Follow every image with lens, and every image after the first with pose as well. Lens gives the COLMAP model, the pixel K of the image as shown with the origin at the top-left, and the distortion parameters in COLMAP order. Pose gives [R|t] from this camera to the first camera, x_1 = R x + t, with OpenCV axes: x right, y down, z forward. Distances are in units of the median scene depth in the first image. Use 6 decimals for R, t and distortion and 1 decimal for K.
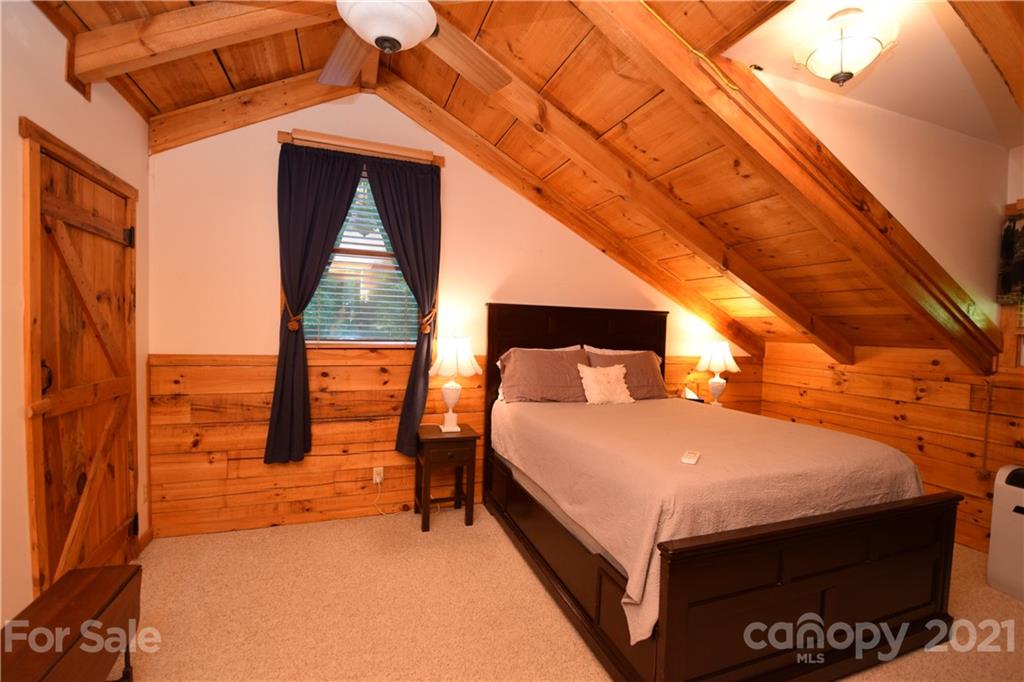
lens RADIAL K [[447.4, 0, 516.5], [0, 447.4, 345.8], [0, 0, 1]] dist [-0.002503, -0.011691]
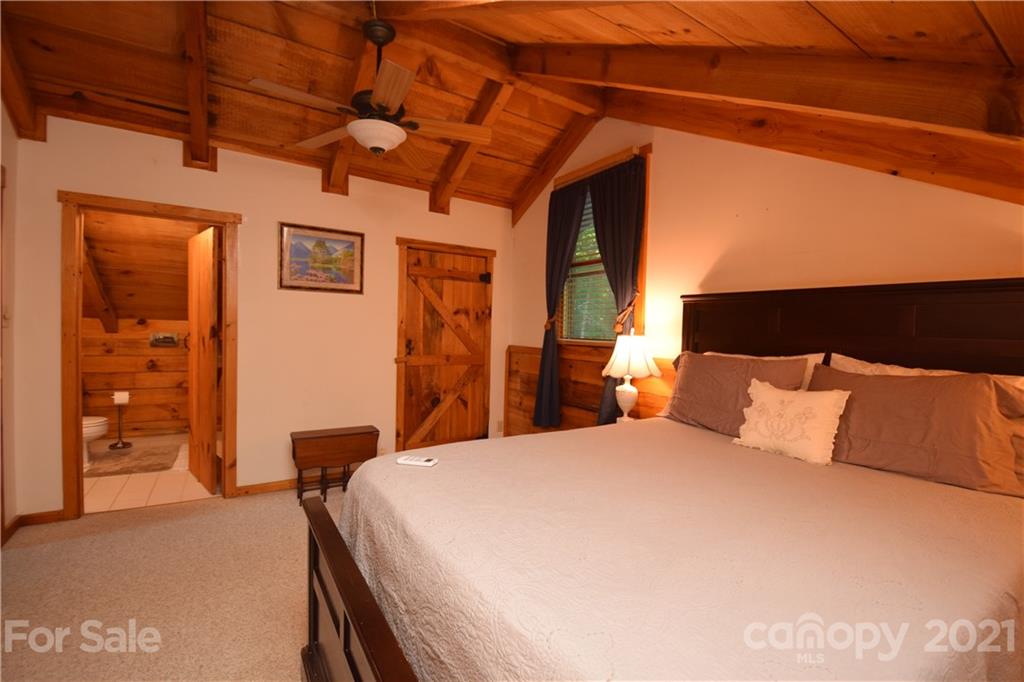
lens RADIAL K [[447.4, 0, 515.7], [0, 447.4, 342.9], [0, 0, 1]] dist [-0.002503, -0.011691]
pose [[0.207488, 0.010993, -0.978176, 0.714653], [-0.057966, 0.998318, -0.001076, 0.009453], [0.976519, 0.056924, 0.207776, 0.575272]]
